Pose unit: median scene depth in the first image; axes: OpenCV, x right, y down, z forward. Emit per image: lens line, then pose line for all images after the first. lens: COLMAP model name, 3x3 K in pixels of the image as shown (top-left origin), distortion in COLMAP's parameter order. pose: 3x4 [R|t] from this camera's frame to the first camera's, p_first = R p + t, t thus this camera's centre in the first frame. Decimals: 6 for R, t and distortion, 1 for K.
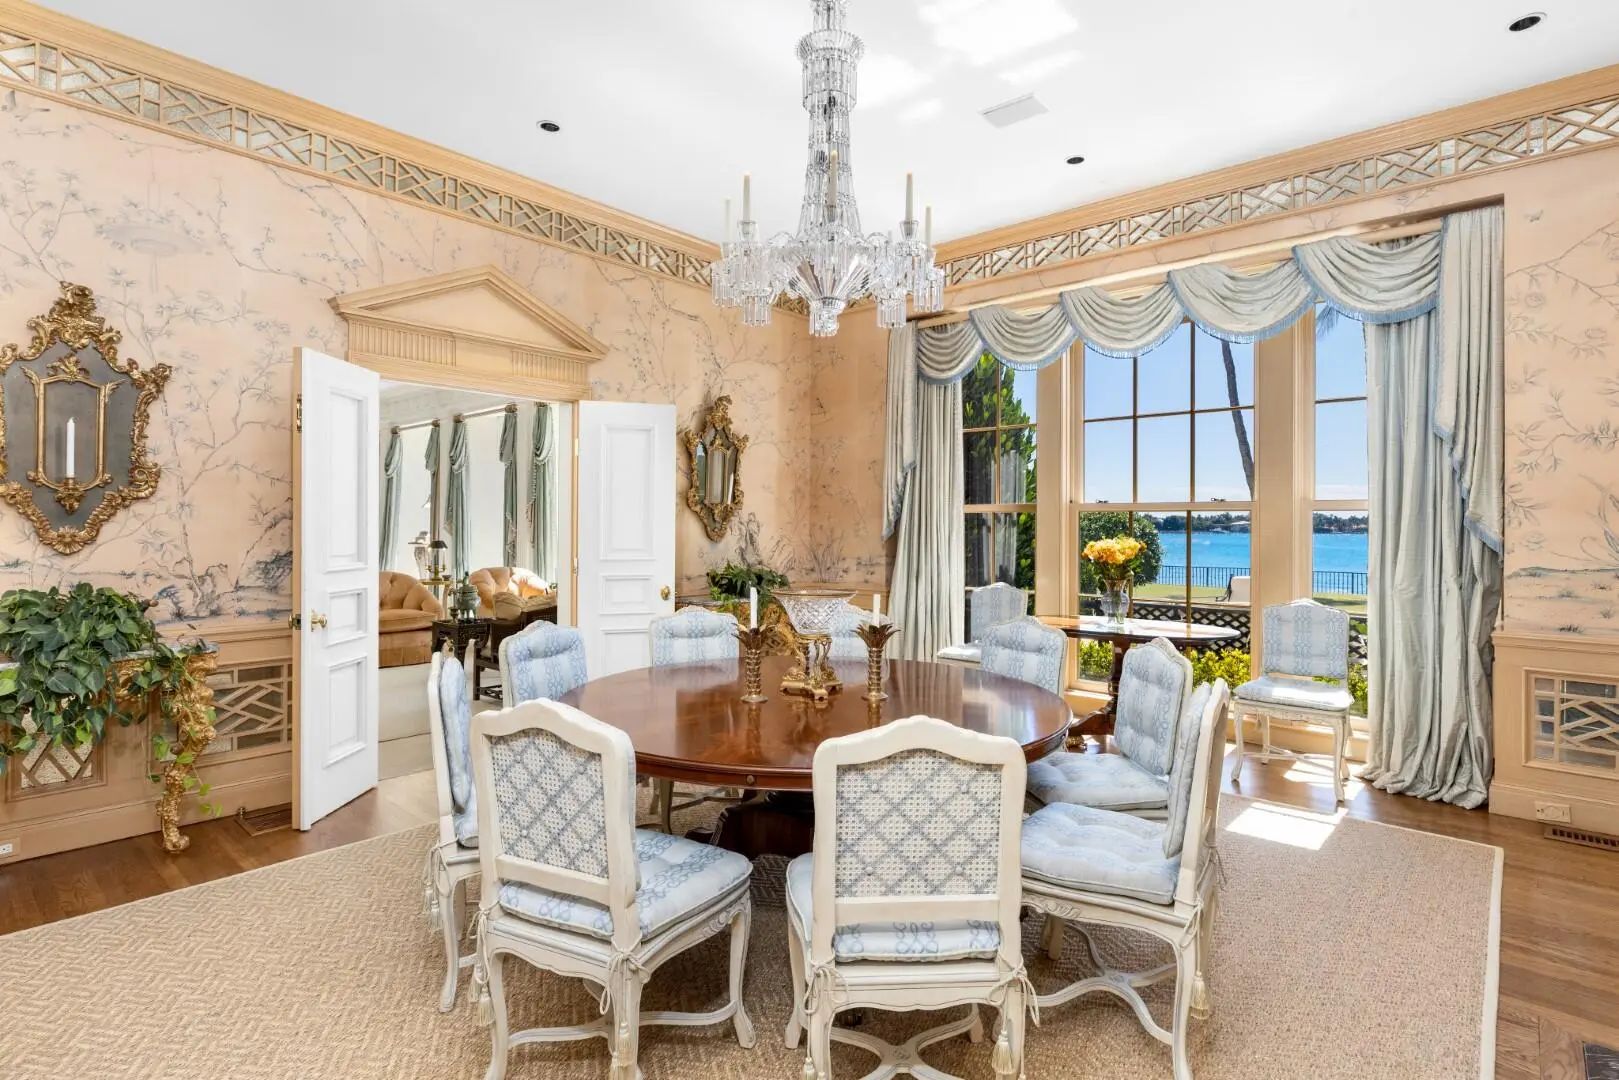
lens RADIAL K [[803.6, 0, 809.5], [0, 803.6, 540.0], [0, 0, 1]] dist [-0.000760, -0.000053]
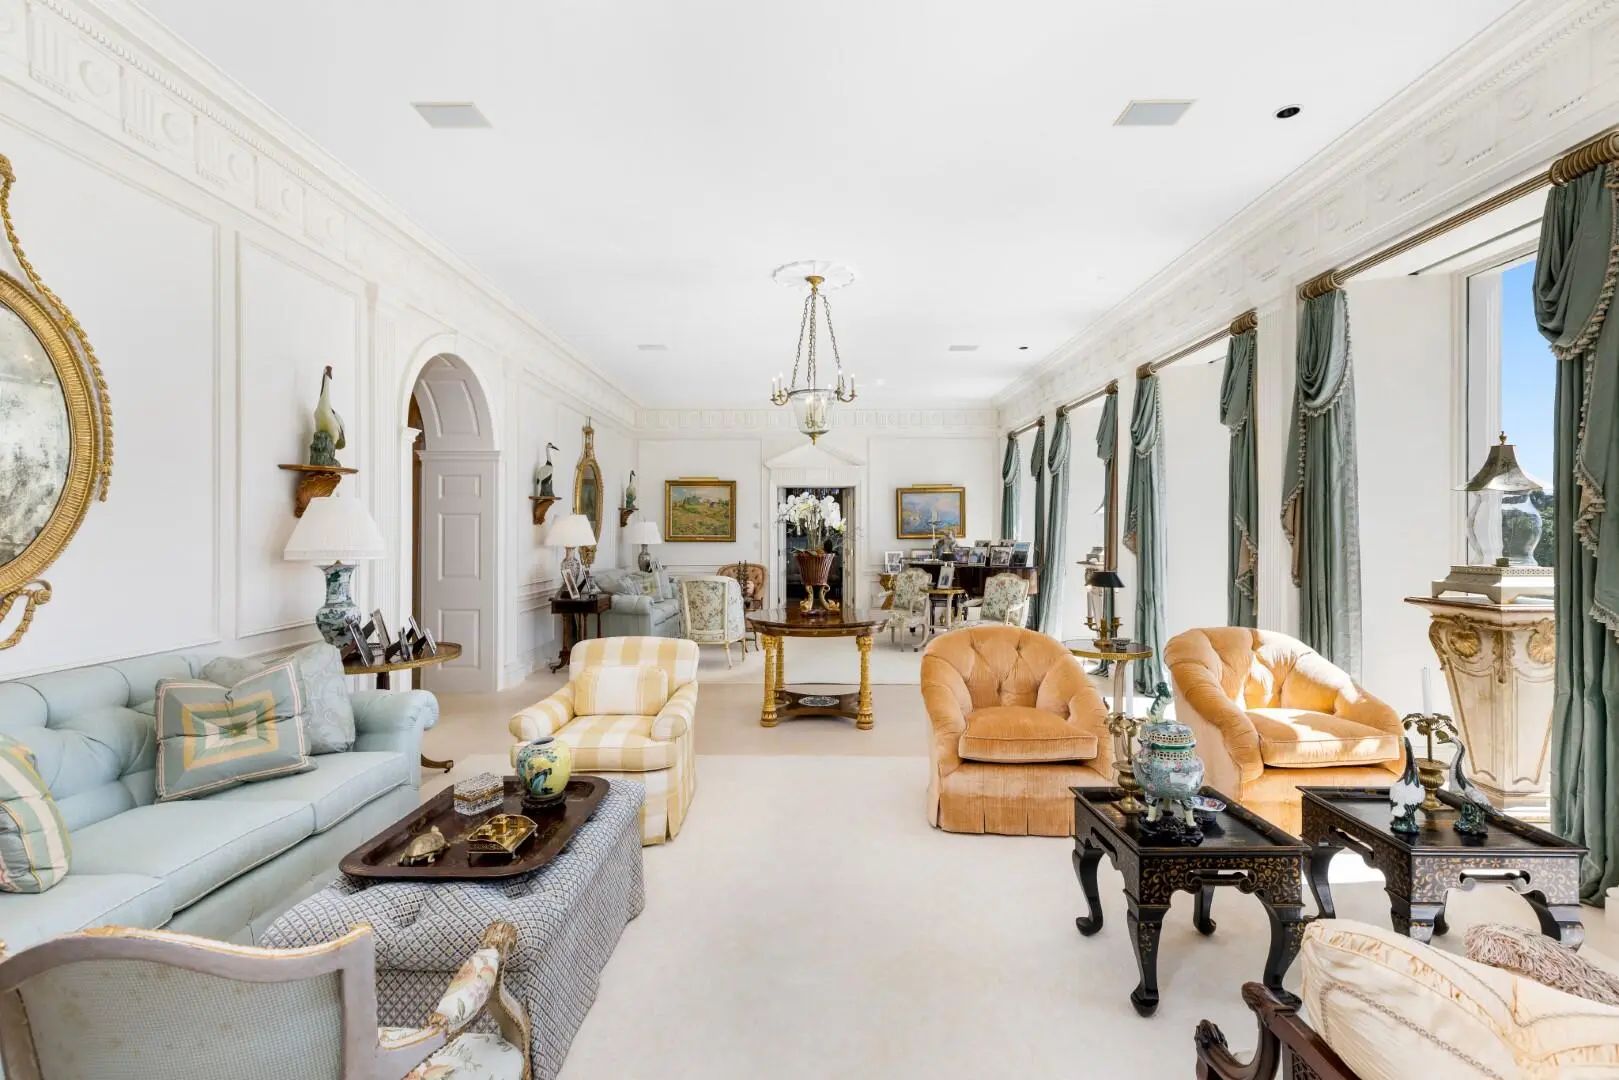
lens RADIAL K [[723.0, 0, 811.8], [0, 723.0, 531.1], [0, 0, 1]] dist [0.003072, 0.000055]
pose [[0.662135, -0.006958, -0.749352, -0.193219], [-0.009400, 0.999801, -0.017589, -0.013013], [0.749326, 0.018690, 0.661938, 0.447277]]
